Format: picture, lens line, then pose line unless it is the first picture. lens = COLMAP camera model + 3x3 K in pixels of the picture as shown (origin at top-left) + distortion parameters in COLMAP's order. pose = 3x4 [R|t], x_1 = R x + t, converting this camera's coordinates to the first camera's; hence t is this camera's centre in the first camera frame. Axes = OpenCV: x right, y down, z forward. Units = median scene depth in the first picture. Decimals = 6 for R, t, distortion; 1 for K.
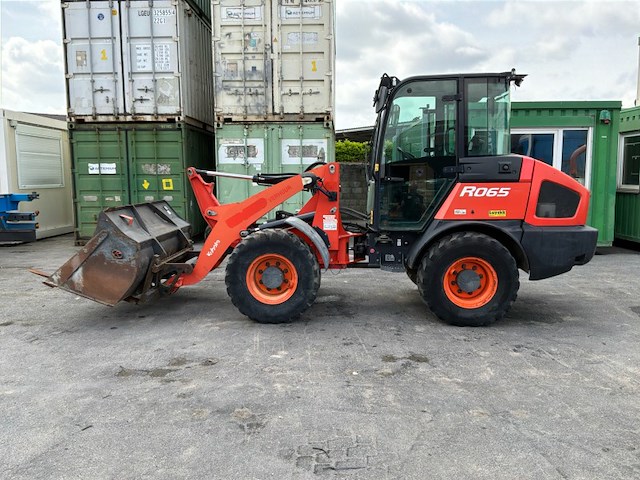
lens RADIAL K [[527.9, 0, 317.9], [0, 527.9, 240.5], [0, 0, 1]] dist [0.110861, -0.214604]
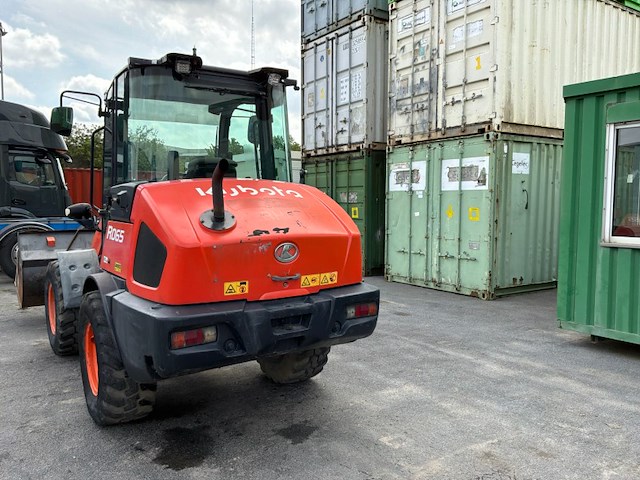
lens RADIAL K [[527.9, 0, 317.9], [0, 527.9, 240.5], [0, 0, 1]] dist [0.110861, -0.214604]
pose [[0.587426, 0.063409, -0.806790, 0.492228], [-0.100767, 0.994898, 0.004824, -0.053996], [0.802980, 0.078464, 0.590819, 0.380691]]
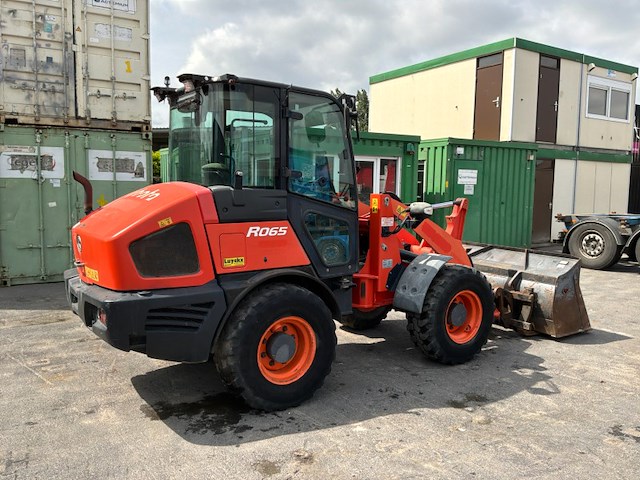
lens RADIAL K [[529.9, 0, 317.6], [0, 529.9, 240.2], [0, 0, 1]] dist [0.076751, -0.141128]
pose [[0.833866, -0.039067, 0.550583, -0.236006], [0.048952, 0.998796, -0.003269, -0.032974], [-0.549792, 0.029678, 0.834774, 0.127790]]
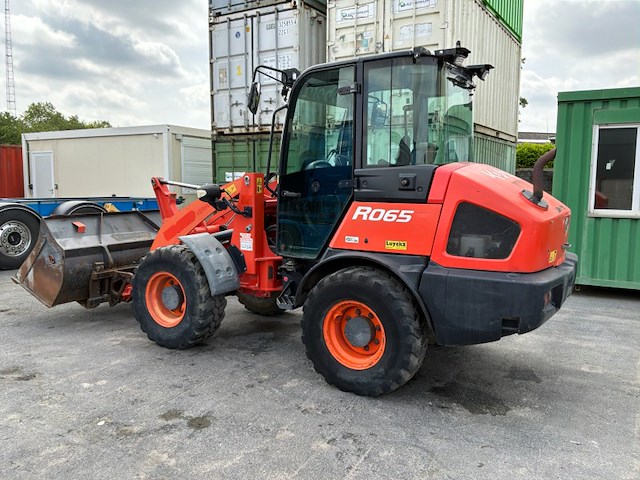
lens RADIAL K [[527.9, 0, 317.9], [0, 527.9, 240.5], [0, 0, 1]] dist [0.110861, -0.214604]
pose [[0.871539, 0.063912, -0.486143, 0.282505], [-0.069026, 0.997587, 0.007404, -0.026153], [0.485443, 0.027104, 0.873848, 0.152090]]
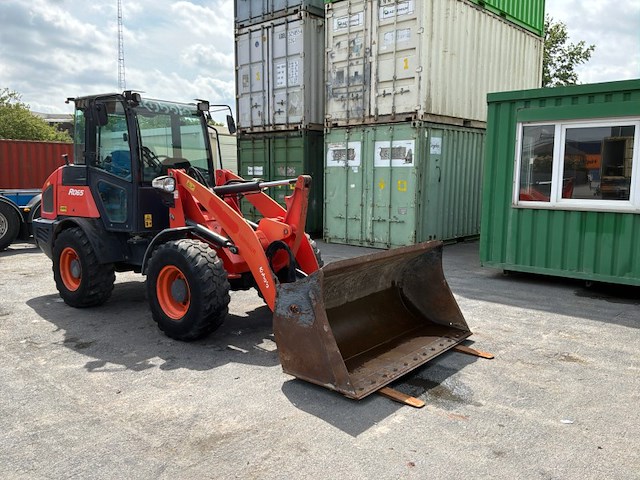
lens RADIAL K [[527.9, 0, 317.9], [0, 527.9, 240.5], [0, 0, 1]] dist [0.110861, -0.214604]
pose [[0.766063, 0.088890, -0.636590, 0.507147], [-0.085494, 0.995683, 0.036150, -0.033369], [0.637055, 0.026731, 0.770355, 0.171888]]
